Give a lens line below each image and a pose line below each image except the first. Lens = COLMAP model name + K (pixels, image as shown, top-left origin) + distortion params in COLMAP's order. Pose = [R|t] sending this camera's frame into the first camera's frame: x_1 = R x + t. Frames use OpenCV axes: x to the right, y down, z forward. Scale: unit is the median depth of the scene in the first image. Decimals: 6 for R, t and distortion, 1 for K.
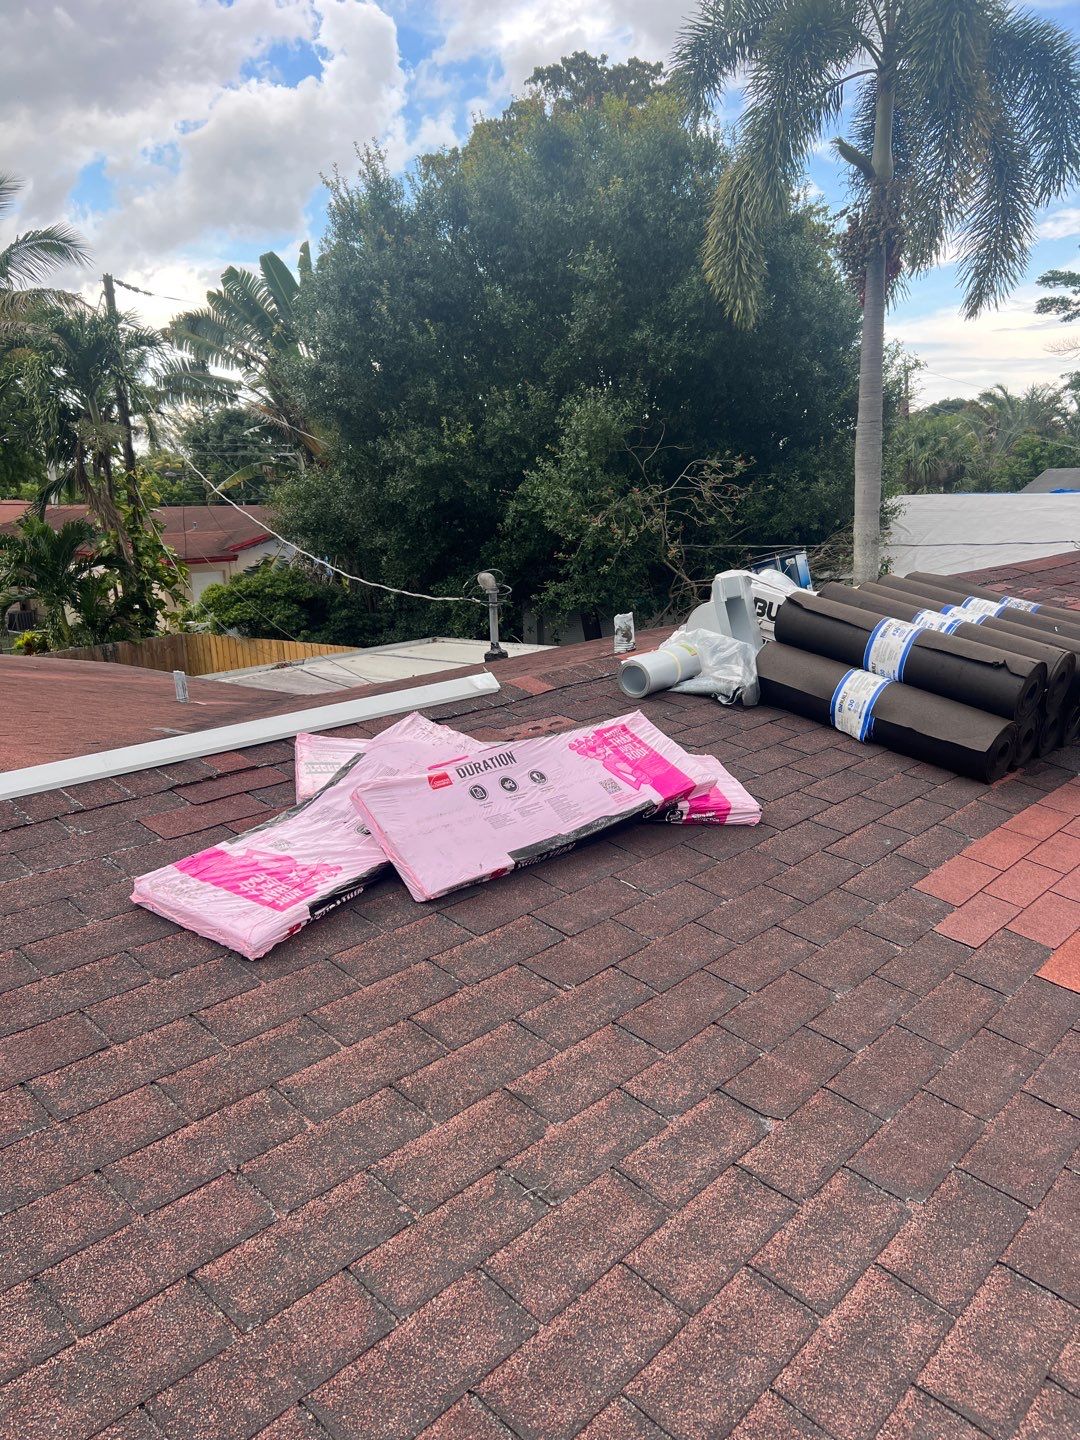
lens RADIAL K [[1109.4, 0, 544.0], [0, 1109.4, 714.0], [0, 0, 1]] dist [0.017664, -0.014944]
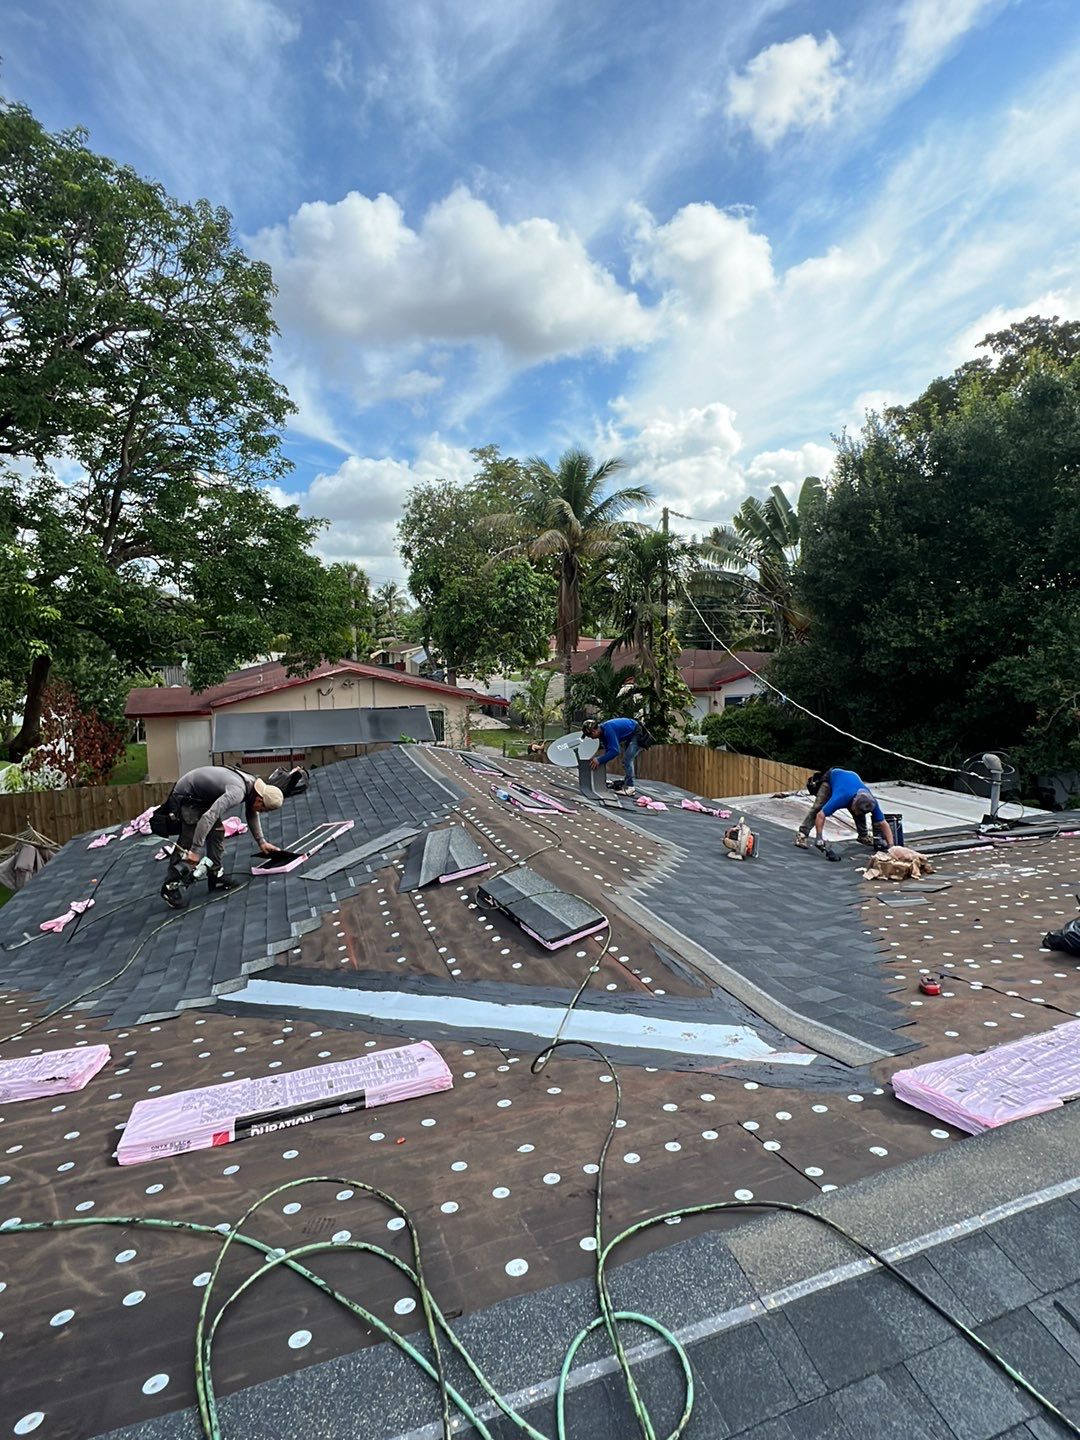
lens RADIAL K [[734.4, 0, 536.4], [0, 734.4, 726.7], [0, 0, 1]] dist [0.001551, -0.000307]
pose [[0.884144, 0.089476, -0.458567, -0.068831], [-0.119451, 0.992161, -0.036718, -0.042335], [0.451687, 0.087240, 0.887901, 0.048751]]
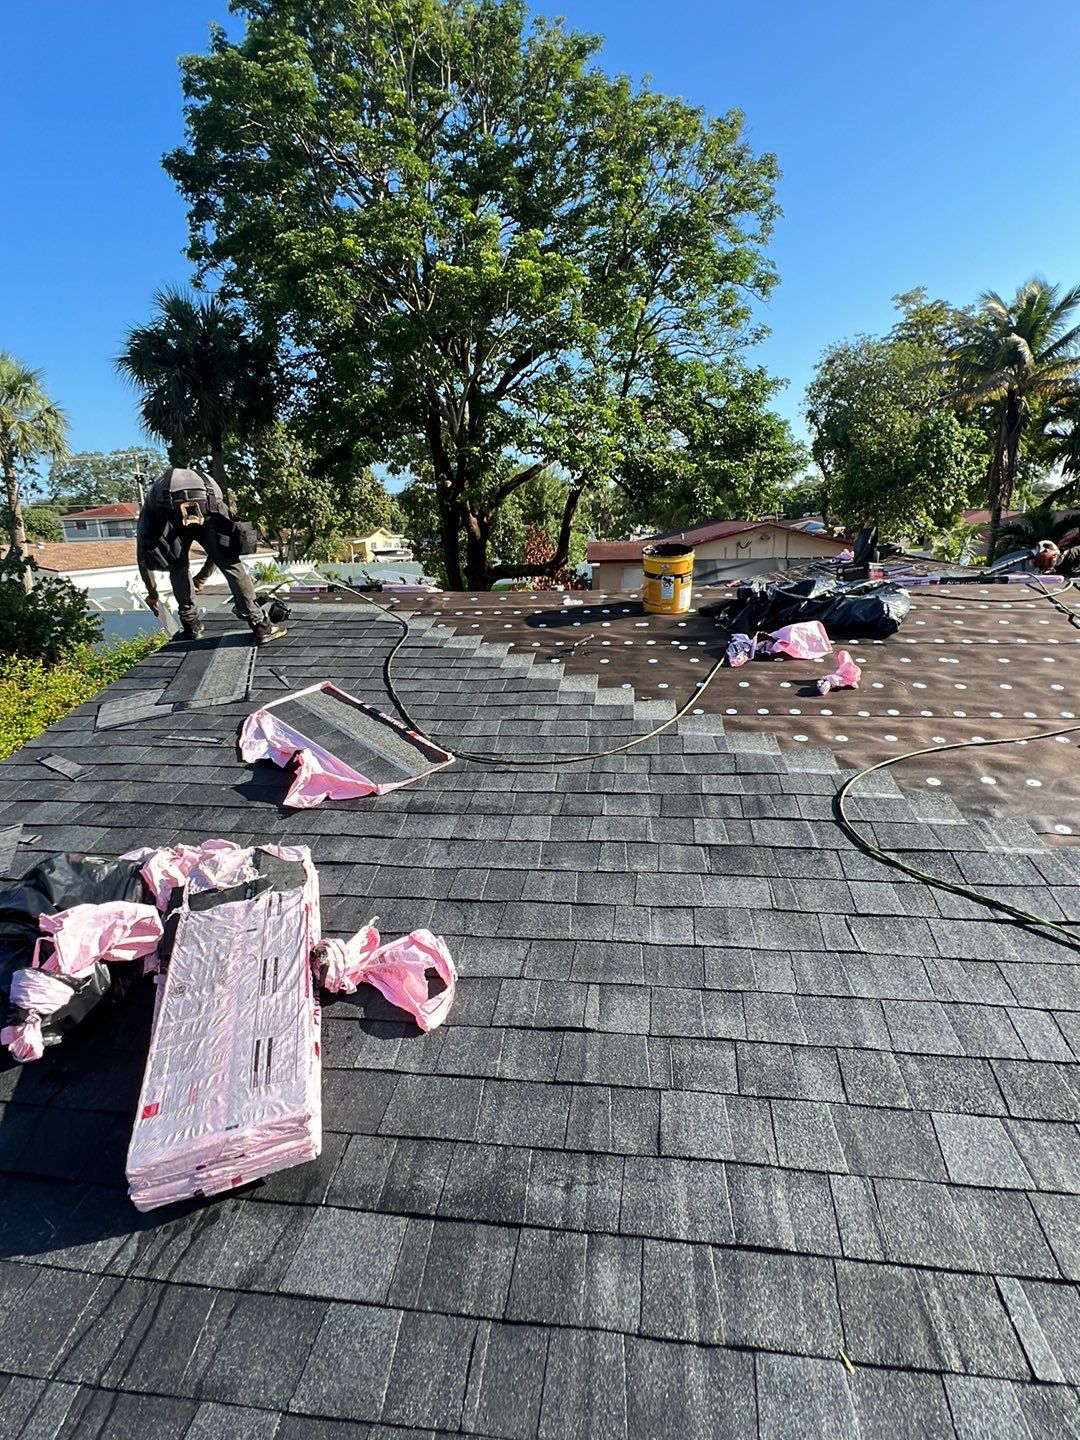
lens RADIAL K [[734.5, 0, 540.4], [0, 734.5, 710.6], [0, 0, 1]] dist [0.017101, -0.003062]
pose [[0.576269, 0.227963, -0.784823, 0.001217], [-0.167878, 0.972850, 0.159310, 0.050428], [0.799832, 0.039949, 0.598894, -0.171142]]
